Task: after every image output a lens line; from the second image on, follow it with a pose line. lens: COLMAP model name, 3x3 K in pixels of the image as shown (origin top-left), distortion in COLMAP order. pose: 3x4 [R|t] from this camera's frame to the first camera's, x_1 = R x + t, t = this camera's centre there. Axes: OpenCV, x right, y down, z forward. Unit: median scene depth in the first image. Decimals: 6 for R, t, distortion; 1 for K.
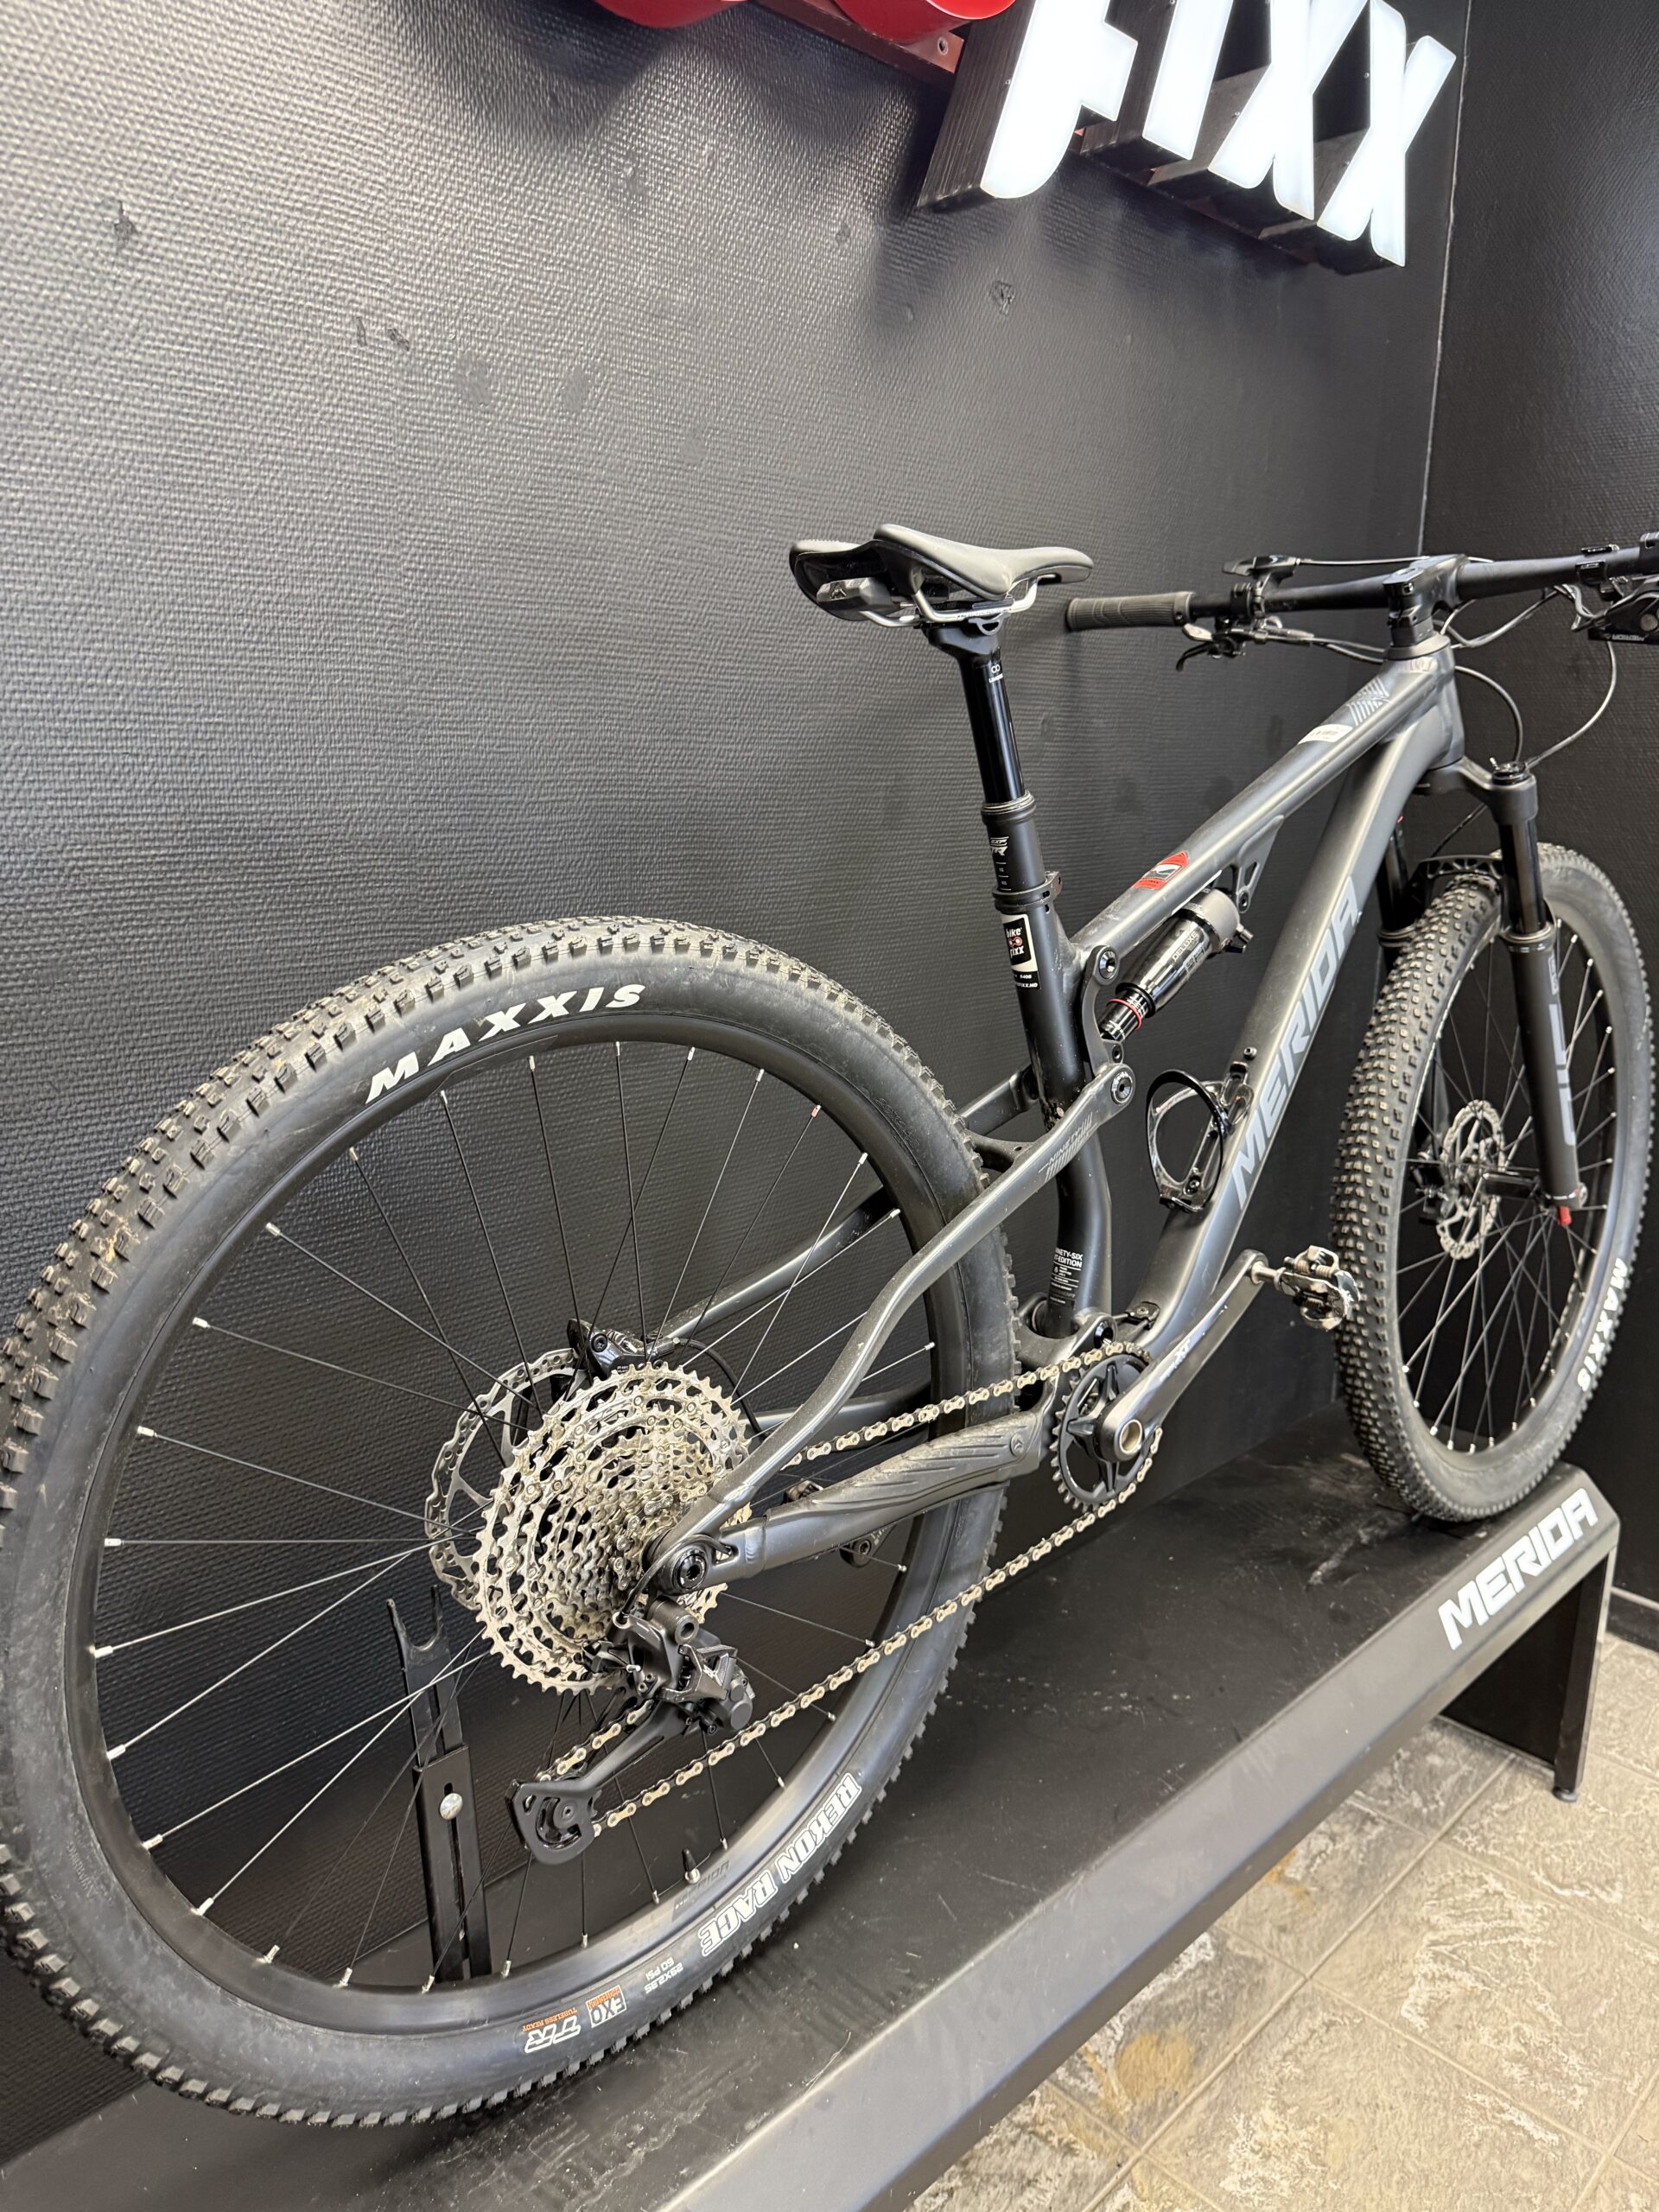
lens RADIAL K [[1568.2, 0, 822.1], [0, 1568.2, 1120.6], [0, 0, 1]] dist [0.004645, -0.014759]
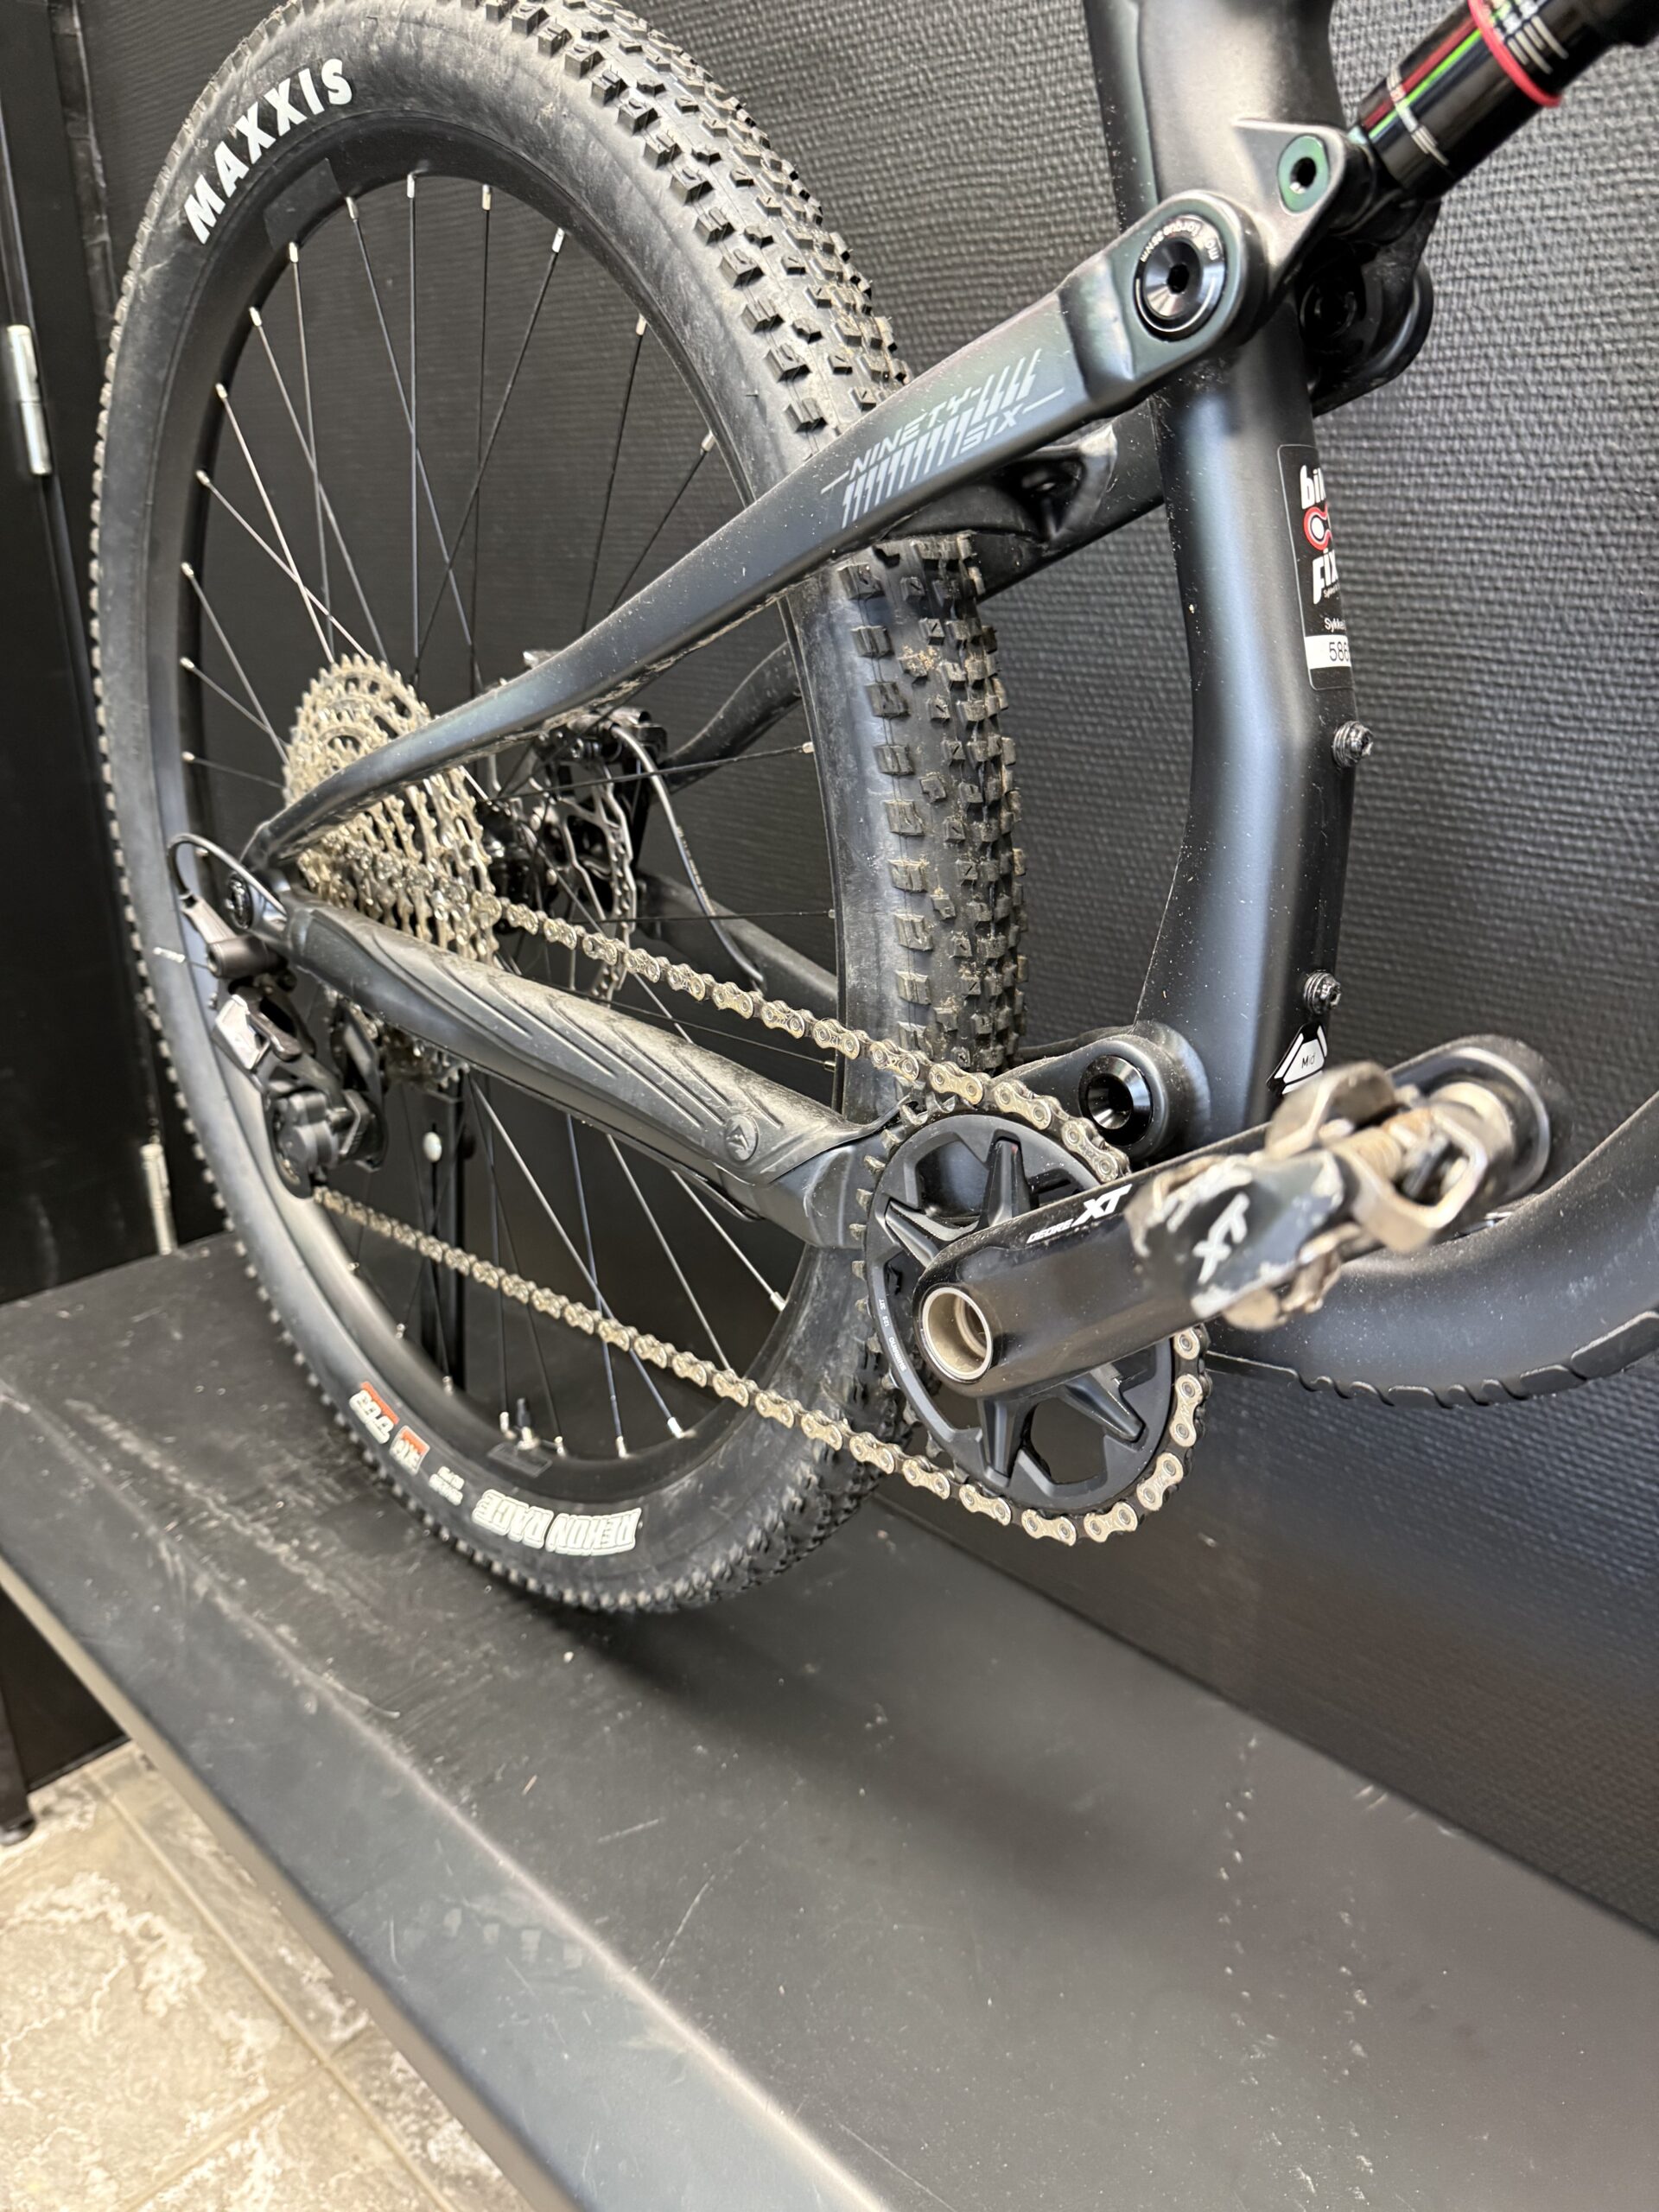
lens RADIAL K [[1568.2, 0, 840.7], [0, 1568.2, 1101.4], [0, 0, 1]] dist [0.004645, -0.014759]
pose [[0.027688, 0.348876, -0.936760, 0.424774], [-0.235935, 0.912923, 0.333025, 0.030669], [0.971374, 0.211794, 0.107589, 0.759263]]
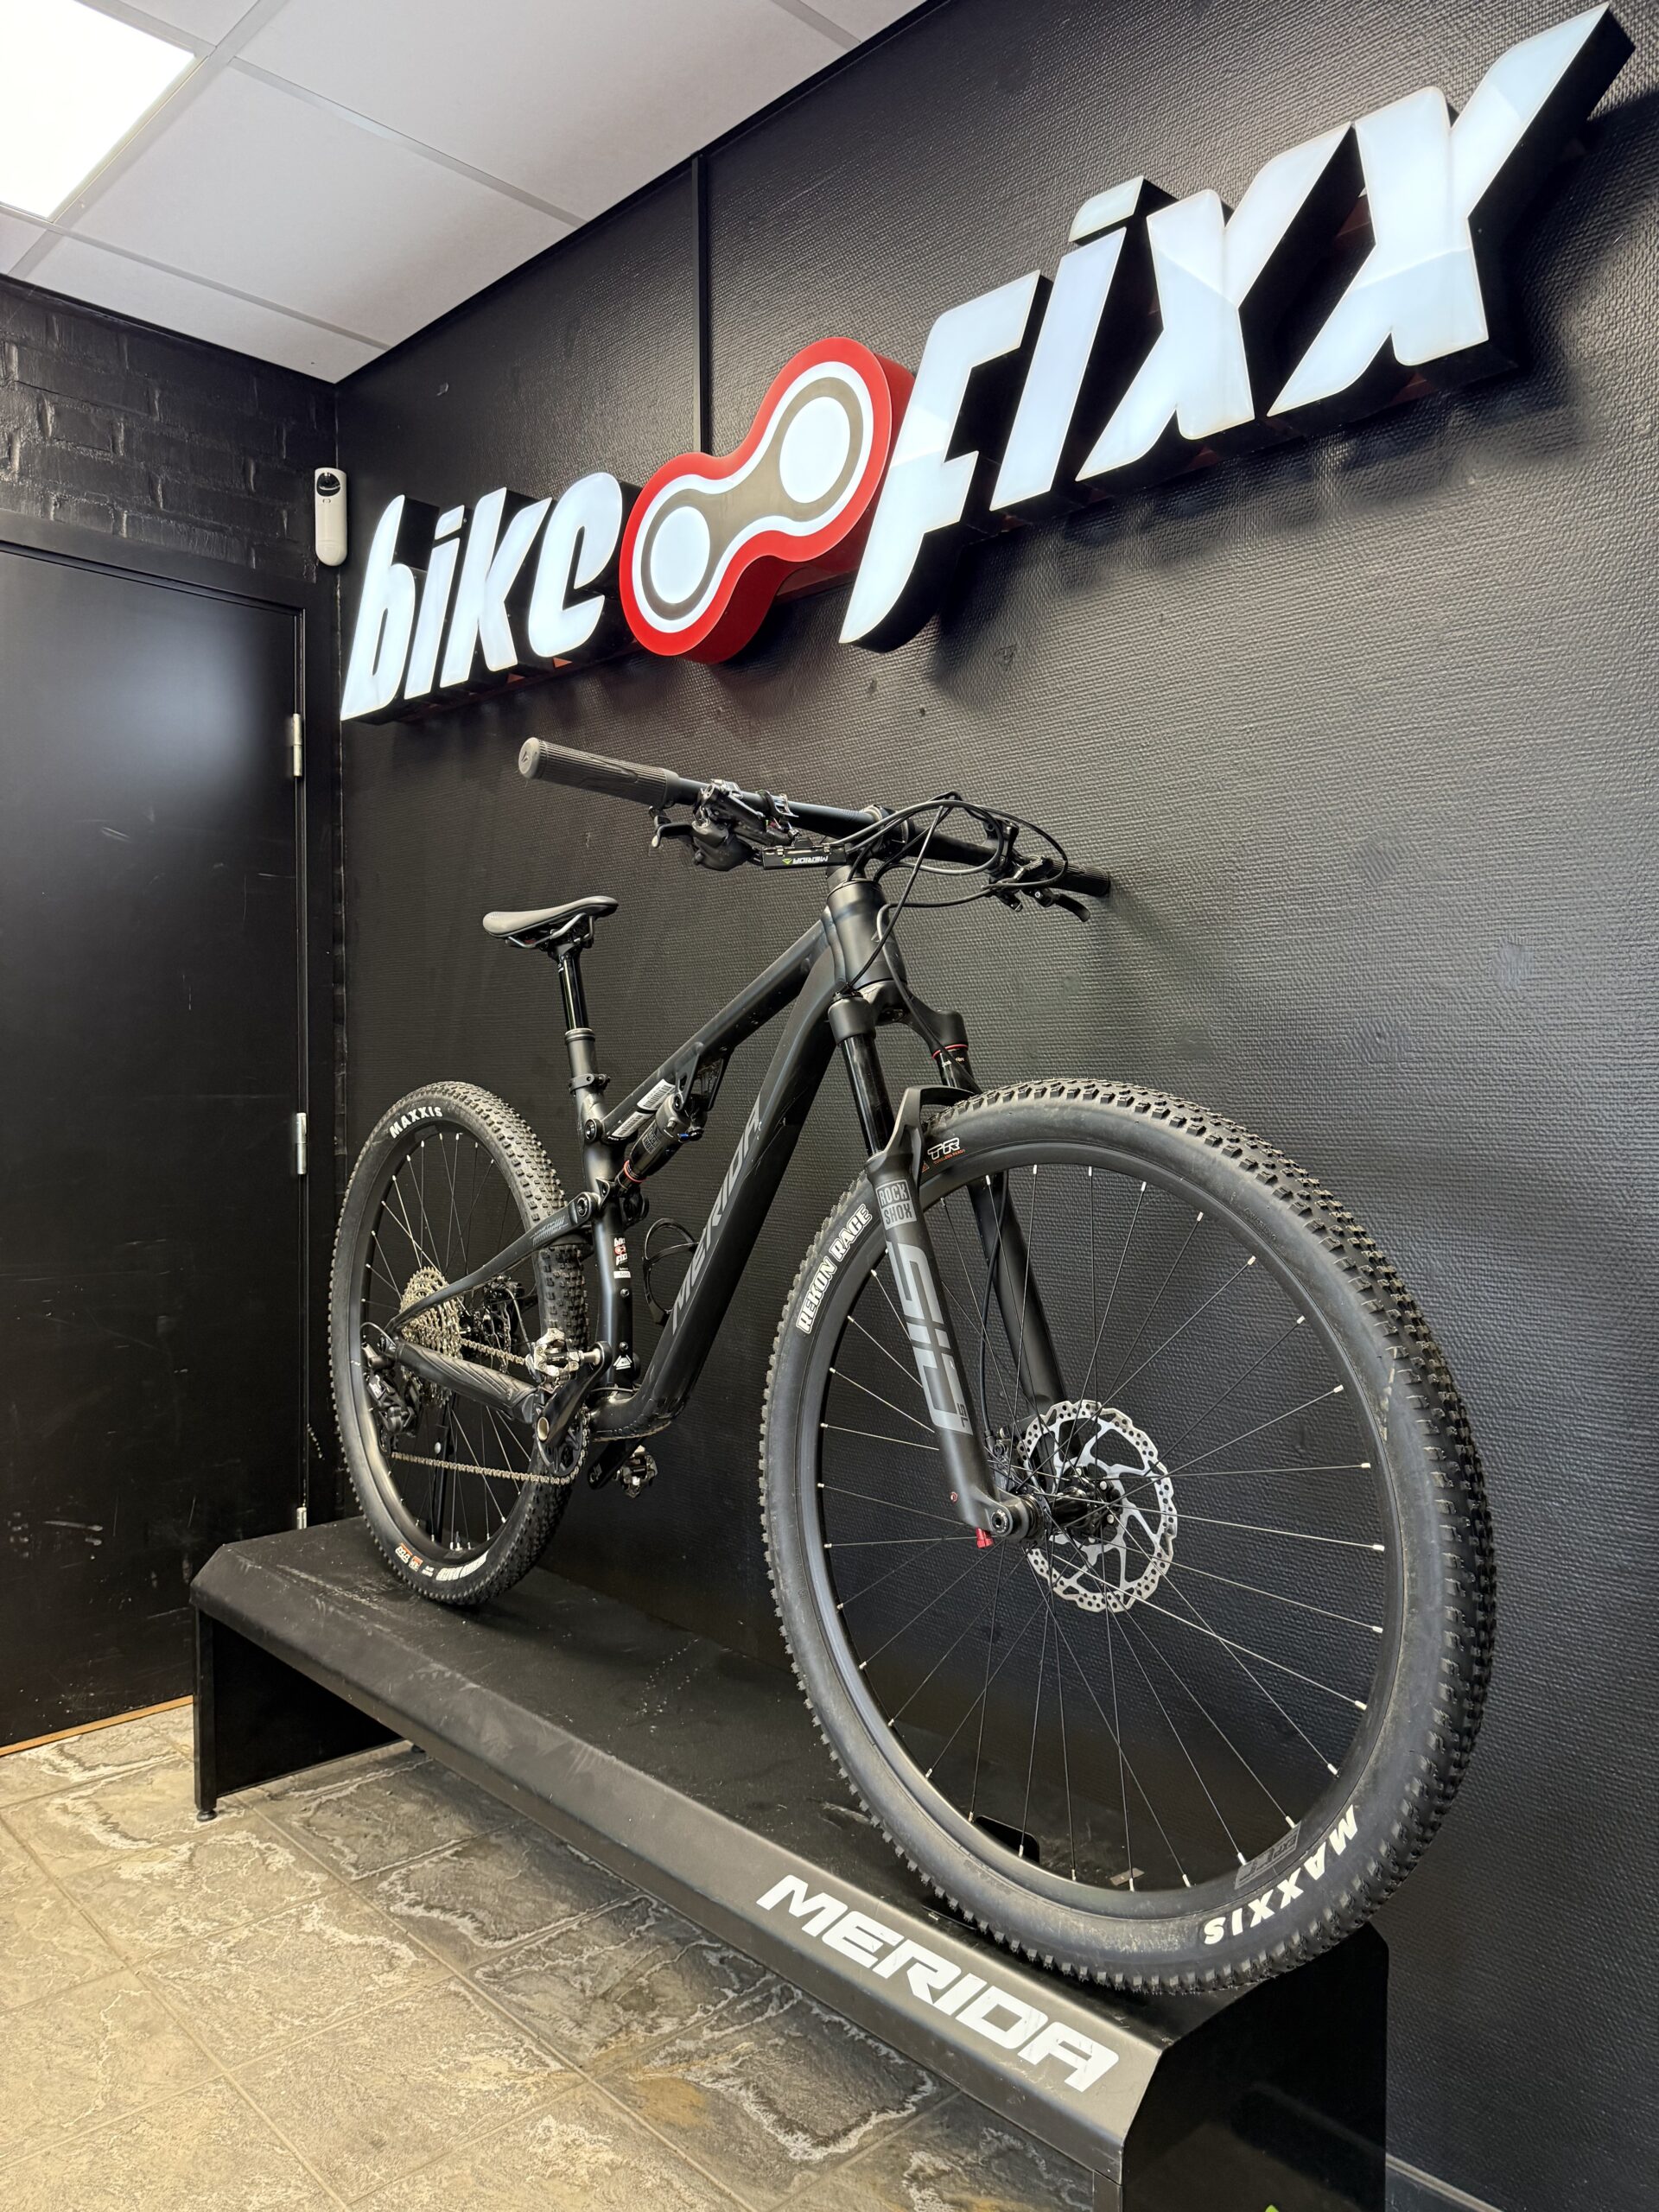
lens RADIAL K [[1568.2, 0, 823.6], [0, 1568.2, 1113.4], [0, 0, 1]] dist [0.004645, -0.014759]
pose [[-0.033996, 0.005076, -0.999409, 1.438792], [-0.237153, 0.971385, 0.013001, -0.156609], [0.970877, 0.237455, -0.031820, 1.026927]]
